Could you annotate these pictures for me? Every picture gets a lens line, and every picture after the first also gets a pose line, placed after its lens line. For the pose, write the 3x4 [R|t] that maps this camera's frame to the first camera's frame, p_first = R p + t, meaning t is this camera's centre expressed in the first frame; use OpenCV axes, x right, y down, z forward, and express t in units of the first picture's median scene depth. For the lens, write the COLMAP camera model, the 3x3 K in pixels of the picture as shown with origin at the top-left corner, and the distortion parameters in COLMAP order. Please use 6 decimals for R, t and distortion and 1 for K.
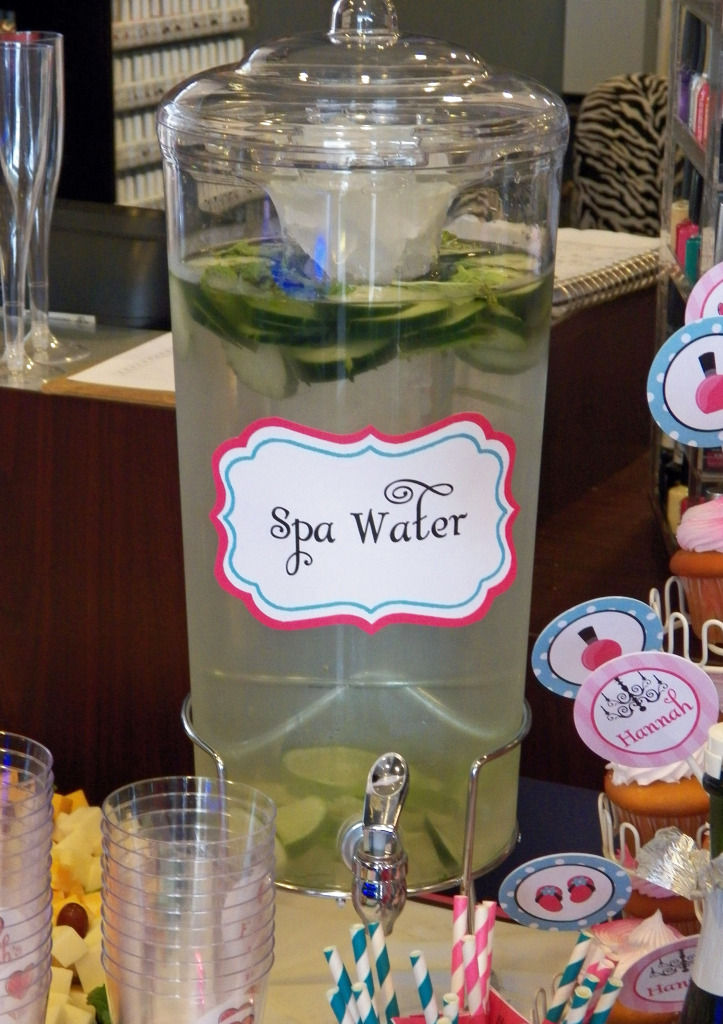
lens RADIAL K [[2294.0, 0, 360.1], [0, 2294.0, 515.9], [0, 0, 1]] dist [-0.060786, 0.000000]
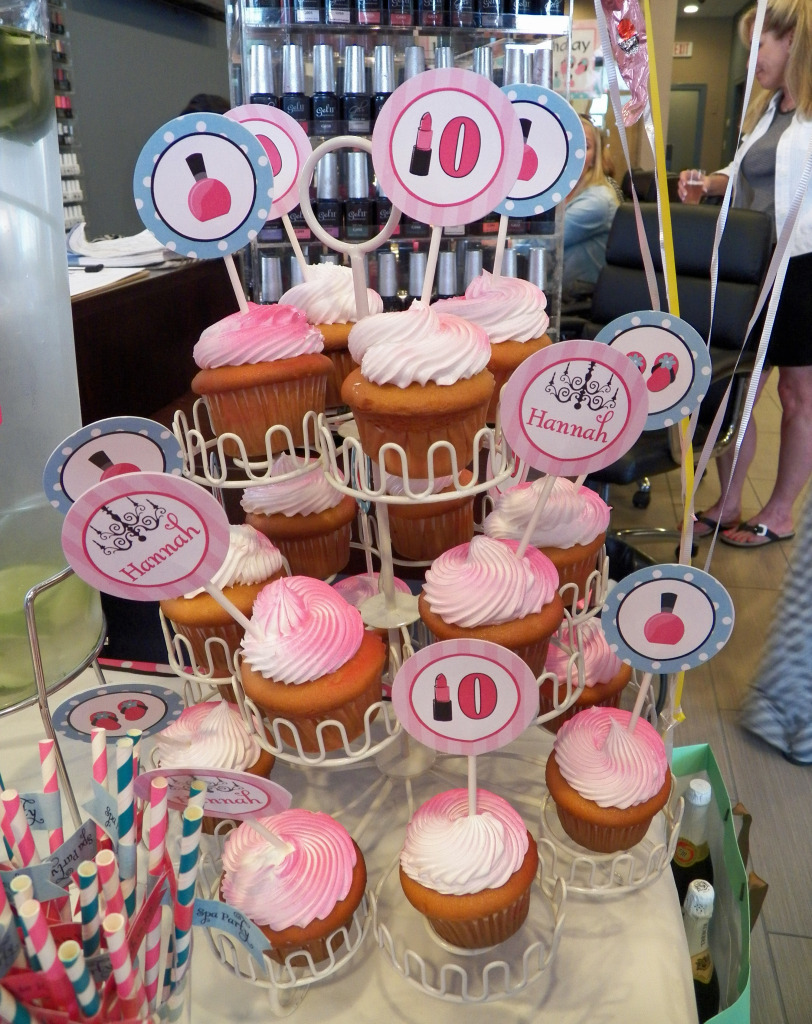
lens RADIAL K [[894.0, 0, 408.9], [0, 894.0, 516.3], [0, 0, 1]] dist [0.085820, 0.001773]
pose [[0.964791, -0.113096, 0.237459, 0.140583], [0.085171, 0.988525, 0.124760, 0.041432], [-0.248844, -0.100143, 0.963352, 0.642742]]
